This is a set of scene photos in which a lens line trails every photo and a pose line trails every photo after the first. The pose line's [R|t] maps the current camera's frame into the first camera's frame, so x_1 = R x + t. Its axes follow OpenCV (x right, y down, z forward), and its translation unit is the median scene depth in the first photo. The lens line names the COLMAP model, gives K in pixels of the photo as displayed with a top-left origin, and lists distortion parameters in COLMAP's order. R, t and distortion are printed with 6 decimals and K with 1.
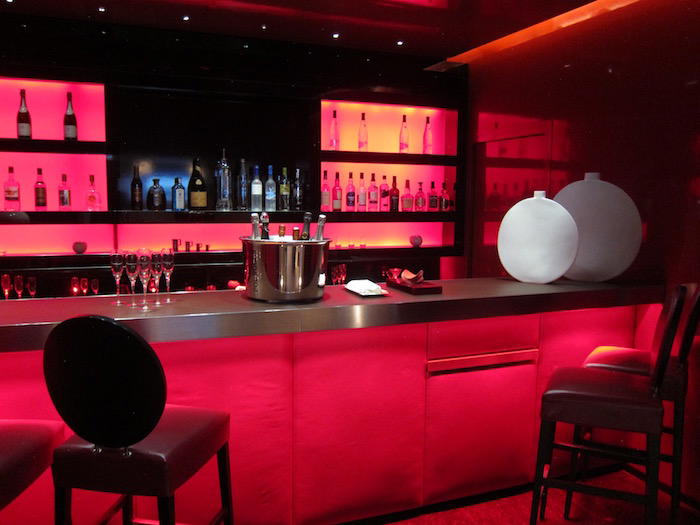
lens RADIAL K [[609.9, 0, 350.5], [0, 609.9, 259.1], [0, 0, 1]] dist [-0.050136, -0.010988]
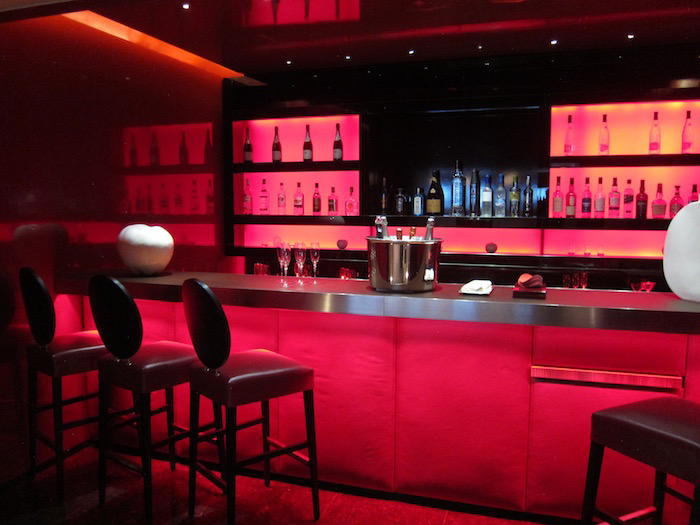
lens RADIAL K [[609.9, 0, 350.8], [0, 609.9, 266.1], [0, 0, 1]] dist [-0.050136, -0.010988]
pose [[0.745800, 0.056020, -0.663810, 0.425949], [-0.060363, 0.998042, 0.016408, 0.005265], [0.663430, 0.027832, 0.747721, 0.046542]]
